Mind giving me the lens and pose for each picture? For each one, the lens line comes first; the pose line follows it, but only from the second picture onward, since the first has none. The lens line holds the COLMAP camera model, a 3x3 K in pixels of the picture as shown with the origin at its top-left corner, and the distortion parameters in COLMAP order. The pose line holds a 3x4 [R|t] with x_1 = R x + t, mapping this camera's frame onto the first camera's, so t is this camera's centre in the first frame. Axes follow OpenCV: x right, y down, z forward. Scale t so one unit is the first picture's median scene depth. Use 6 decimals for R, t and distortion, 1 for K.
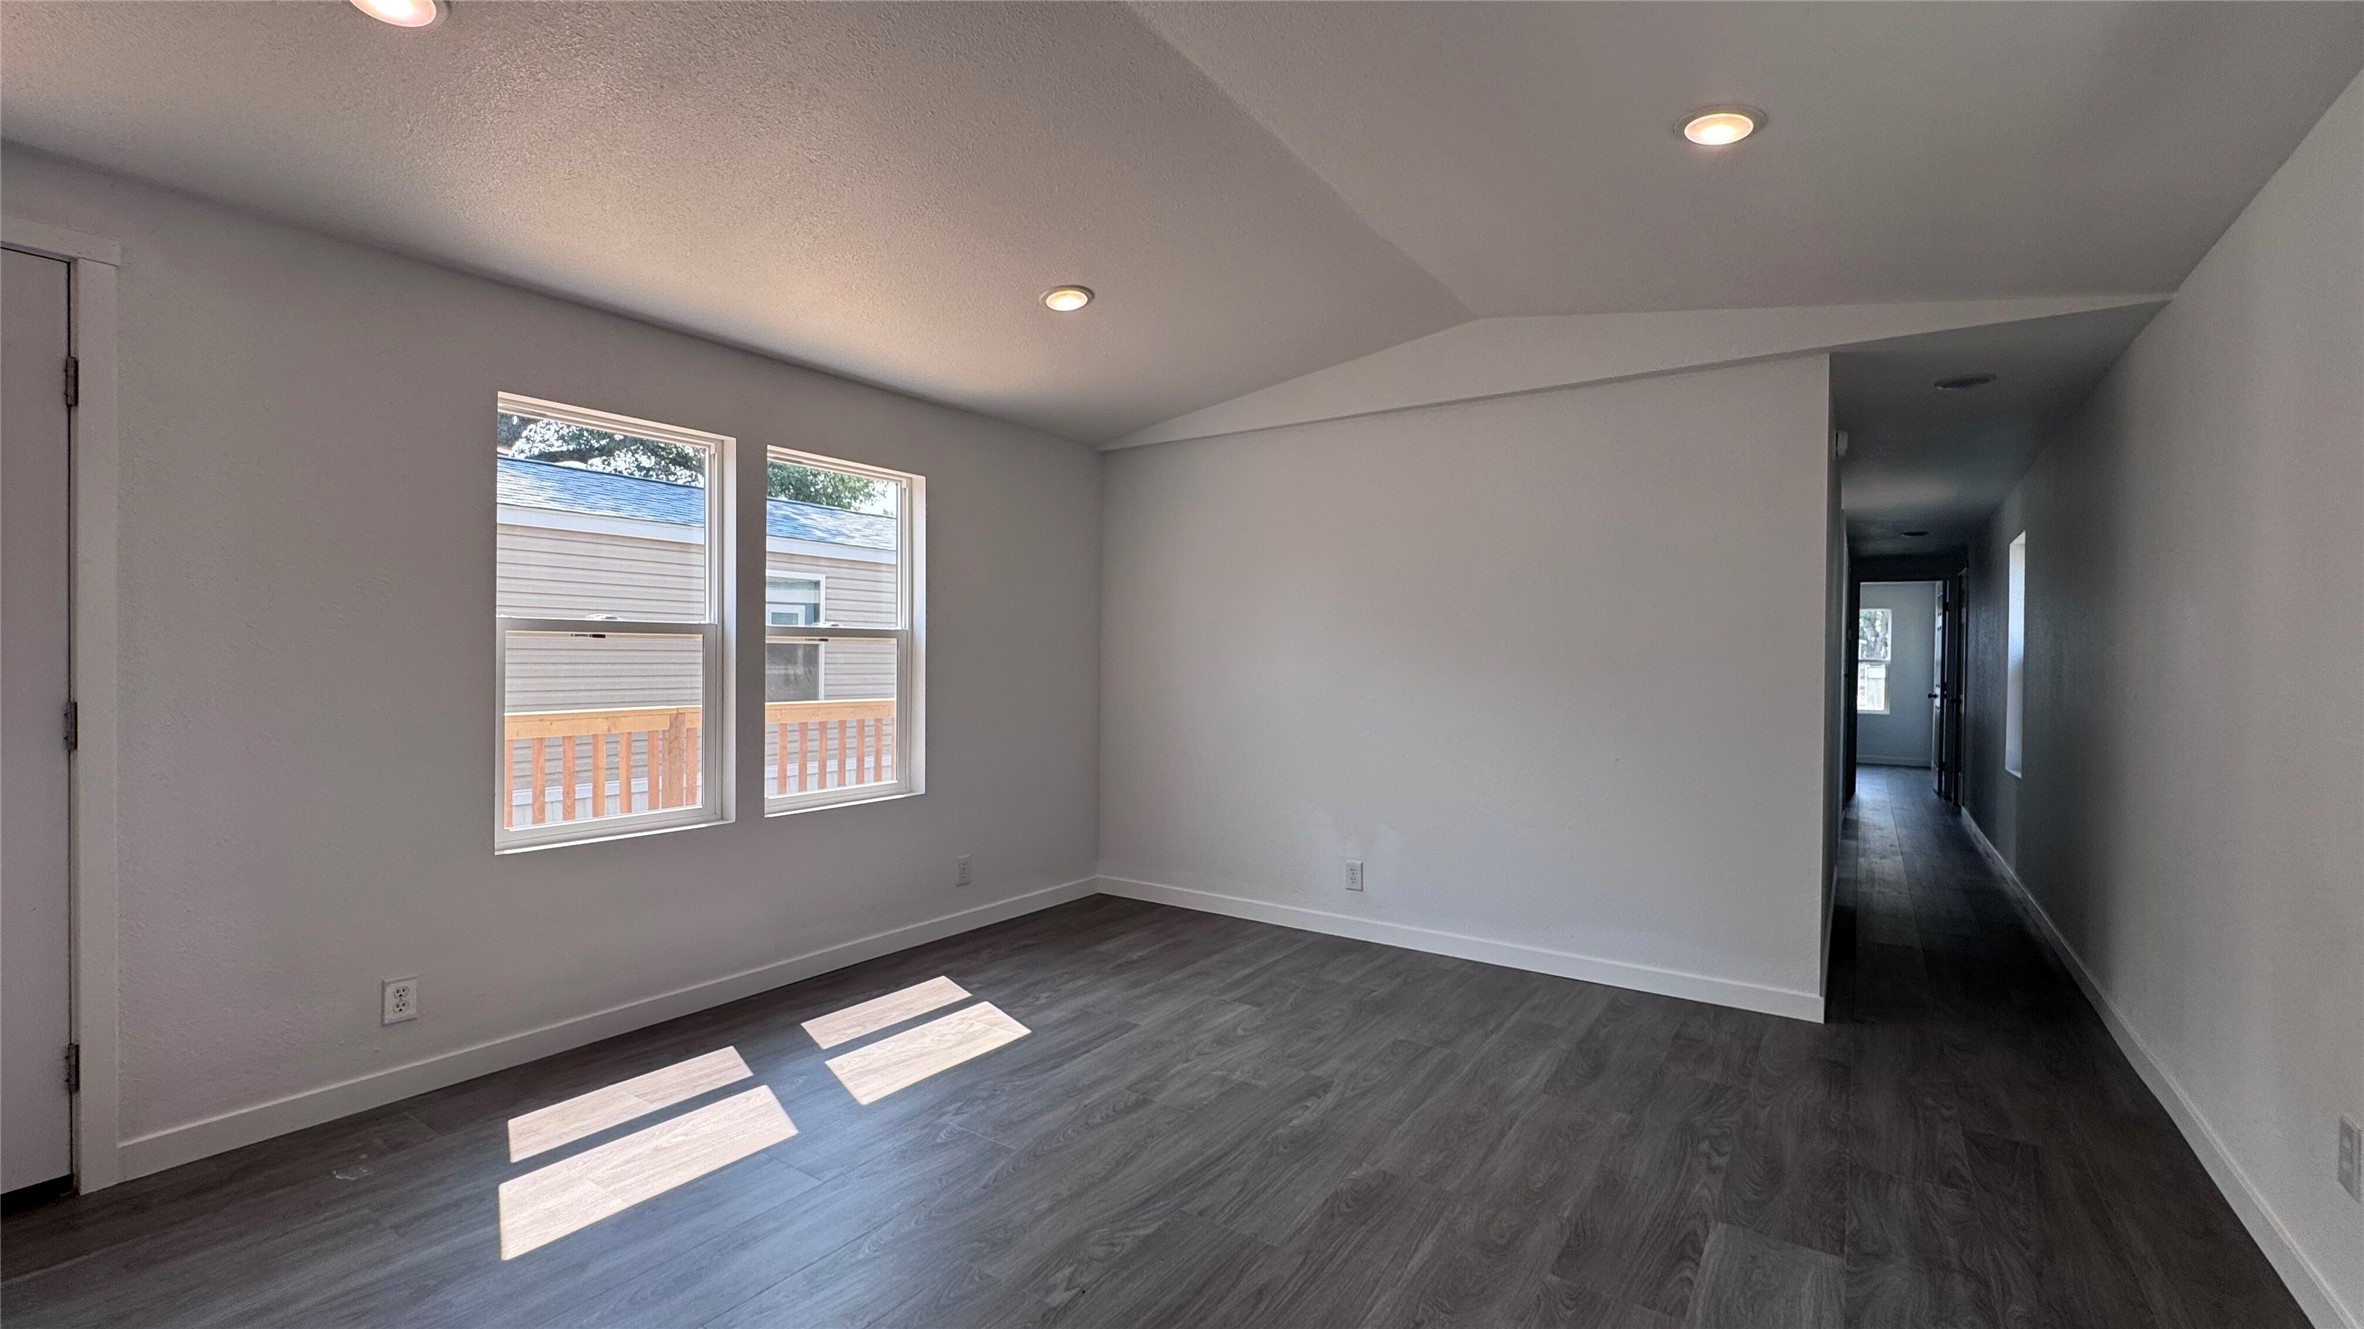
lens RADIAL K [[999.6, 0, 1182.0], [0, 999.6, 664.5], [0, 0, 1]] dist [-0.003303, 0.000317]
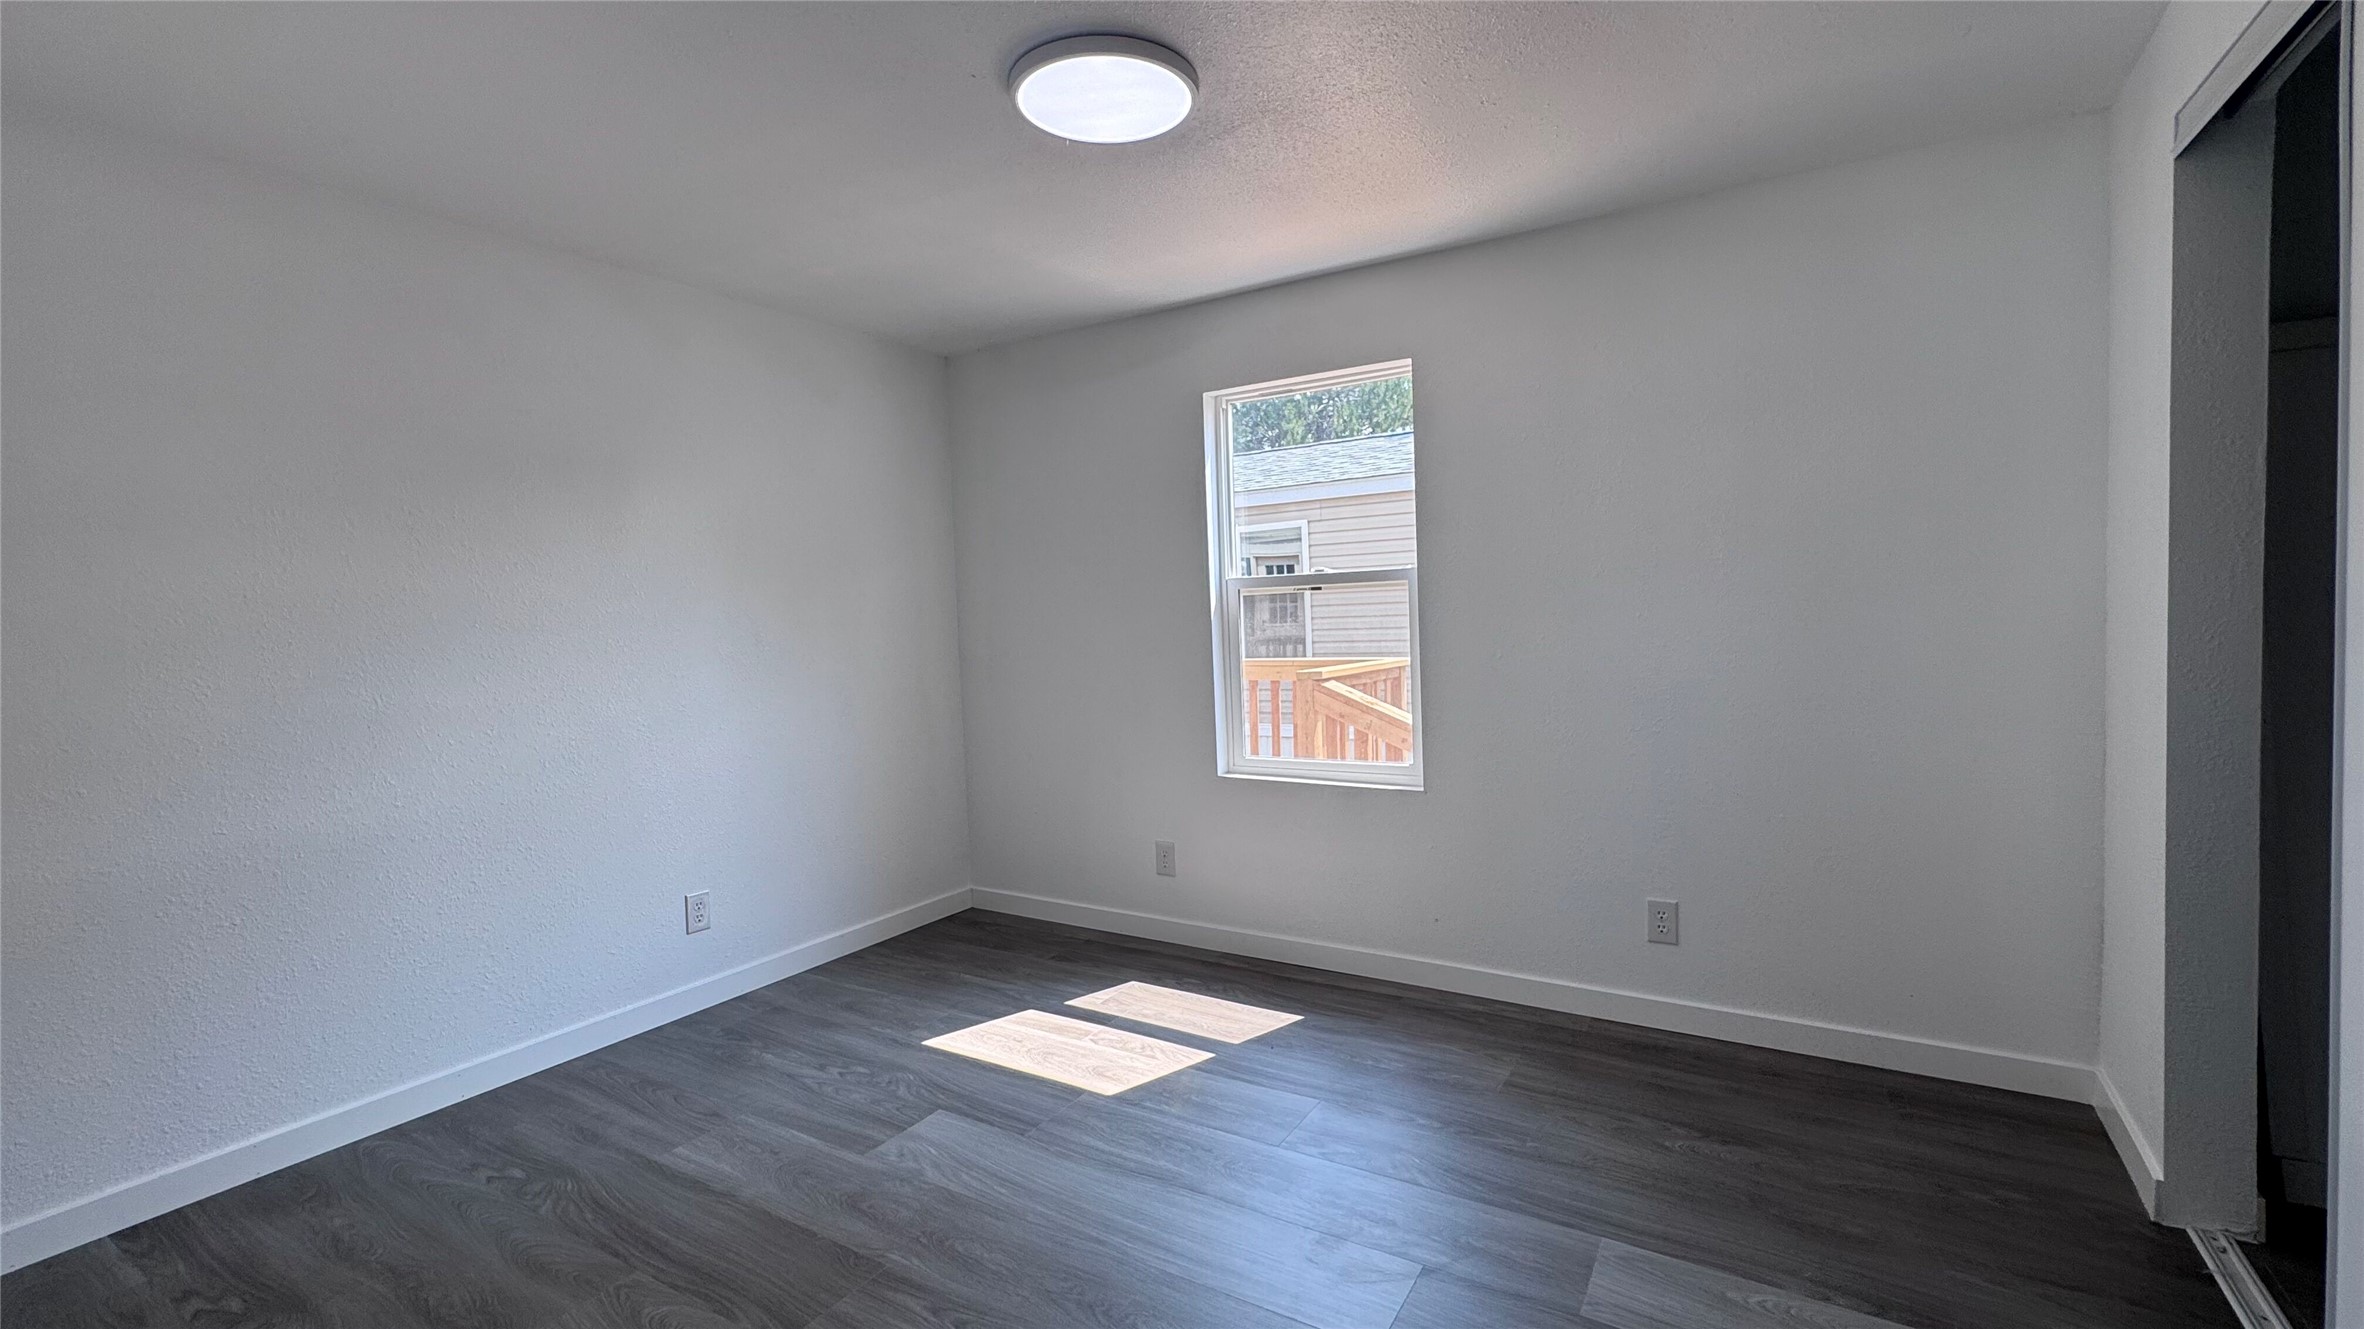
lens RADIAL K [[1050.0, 0, 1186.2], [0, 1050.0, 567.7], [0, 0, 1]] dist [0.000432, 0.000173]
pose [[0.084207, -0.039784, -0.995654, 0.579885], [0.006499, 0.999203, -0.039376, -0.007553], [0.996427, -0.003155, 0.084398, 0.844304]]
